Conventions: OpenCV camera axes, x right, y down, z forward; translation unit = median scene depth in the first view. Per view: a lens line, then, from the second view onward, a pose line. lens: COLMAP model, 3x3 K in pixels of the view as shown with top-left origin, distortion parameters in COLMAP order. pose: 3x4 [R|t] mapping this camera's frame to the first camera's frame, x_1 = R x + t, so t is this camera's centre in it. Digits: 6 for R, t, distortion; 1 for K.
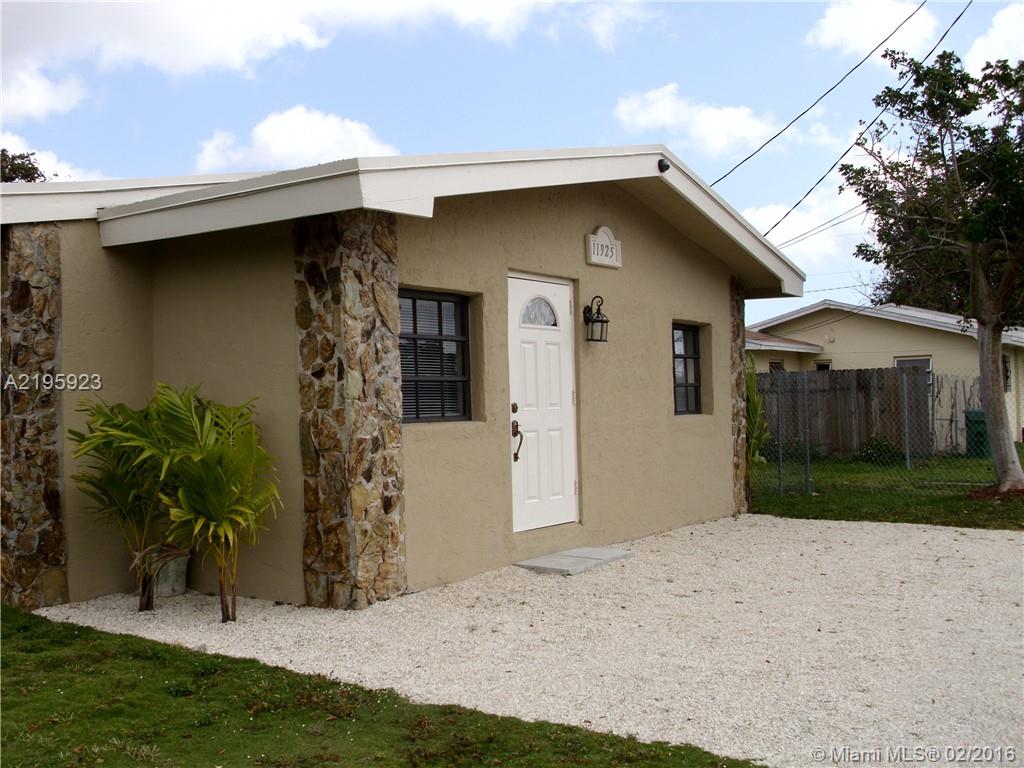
lens RADIAL K [[1063.4, 0, 512.0], [0, 1063.4, 384.0], [0, 0, 1]] dist [-0.181723, 0.018766]
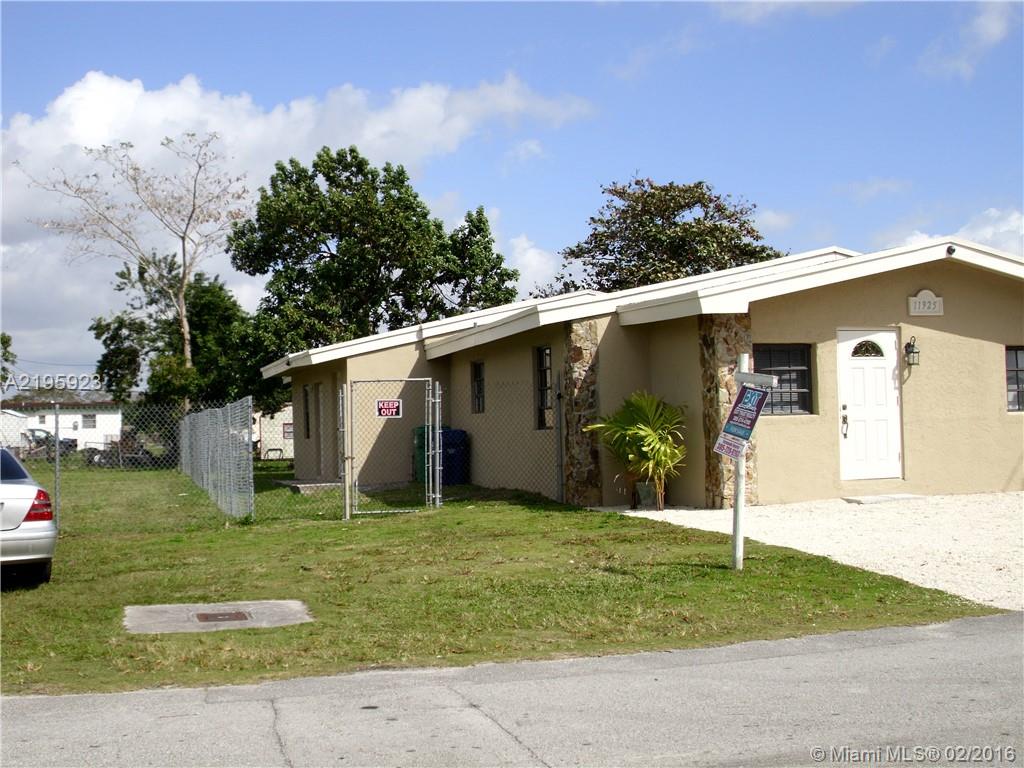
lens RADIAL K [[1252.9, 0, 512.0], [0, 1252.9, 384.0], [0, 0, 1]] dist [-0.232399, 0.291802]
pose [[0.794324, -0.016367, -0.607273, 0.919886], [0.016400, 0.999850, -0.005496, -0.014567], [0.607273, -0.005593, 0.794474, -1.055945]]
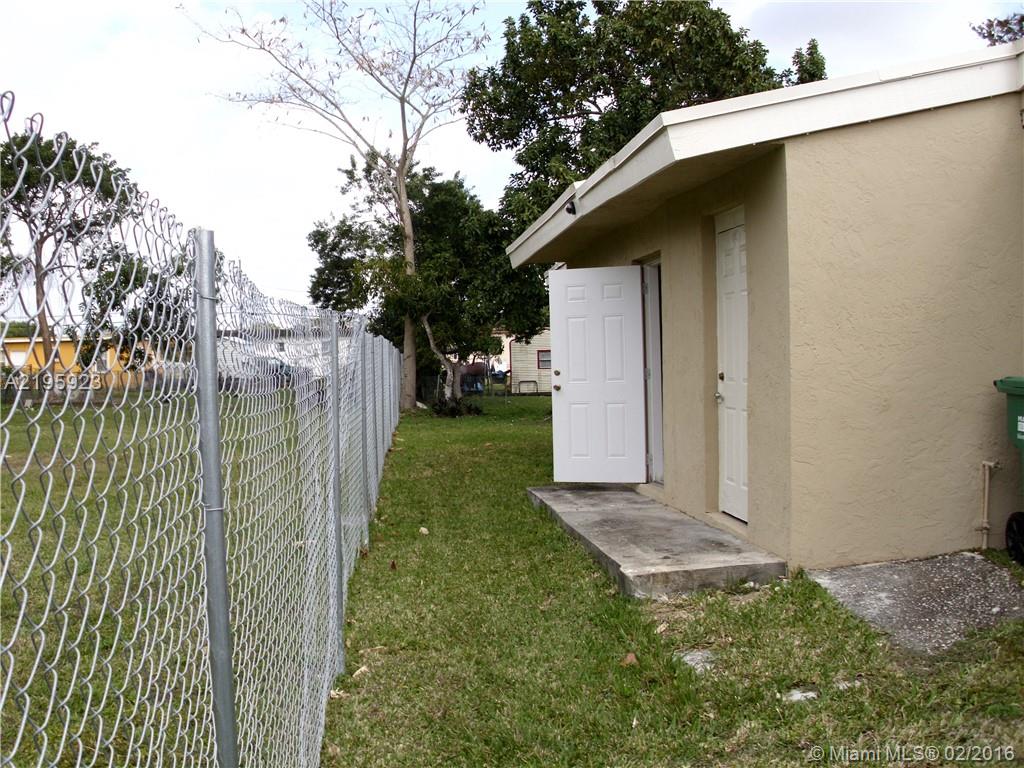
lens RADIAL K [[1063.4, 0, 512.0], [0, 1063.4, 384.0], [0, 0, 1]] dist [-0.181723, 0.018766]
pose [[0.657553, 0.026505, -0.752942, -1.004643], [0.024031, 0.998135, 0.056123, 0.033917], [0.753025, -0.054998, 0.655690, 0.638101]]
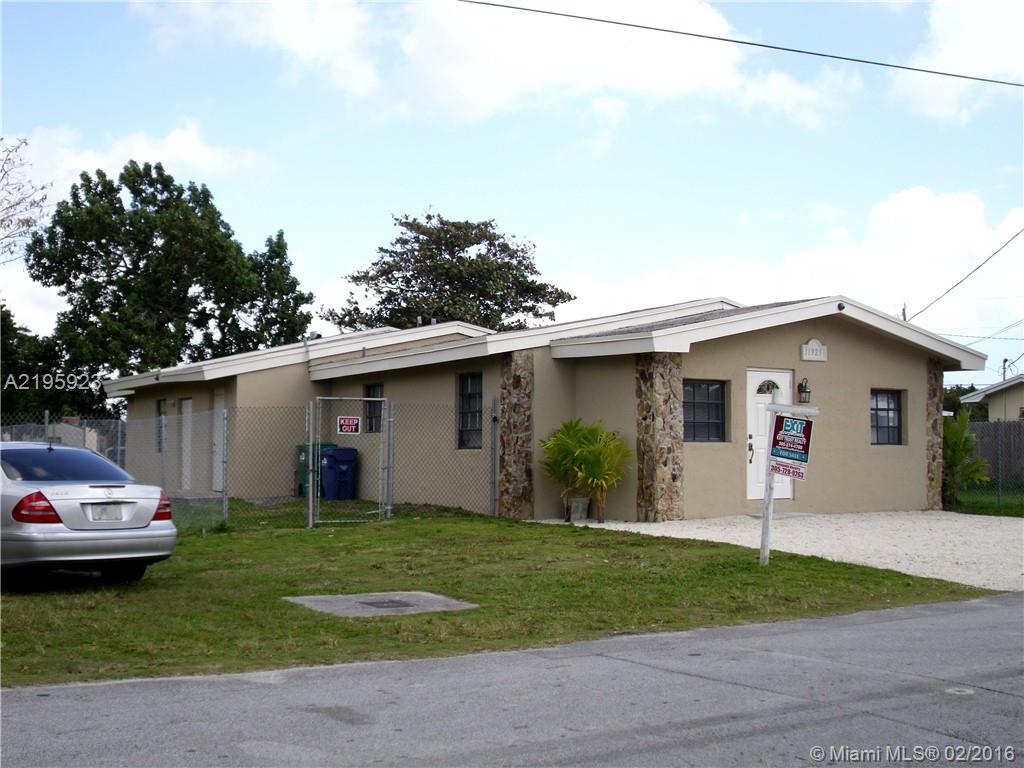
lens RADIAL K [[1252.9, 0, 512.0], [0, 1252.9, 384.0], [0, 0, 1]] dist [-0.232399, 0.291802]
pose [[0.918142, 0.005796, -0.396209, 0.601570], [-0.017873, 0.999481, -0.026795, -0.006606], [0.395848, 0.031683, 0.917769, -1.535159]]
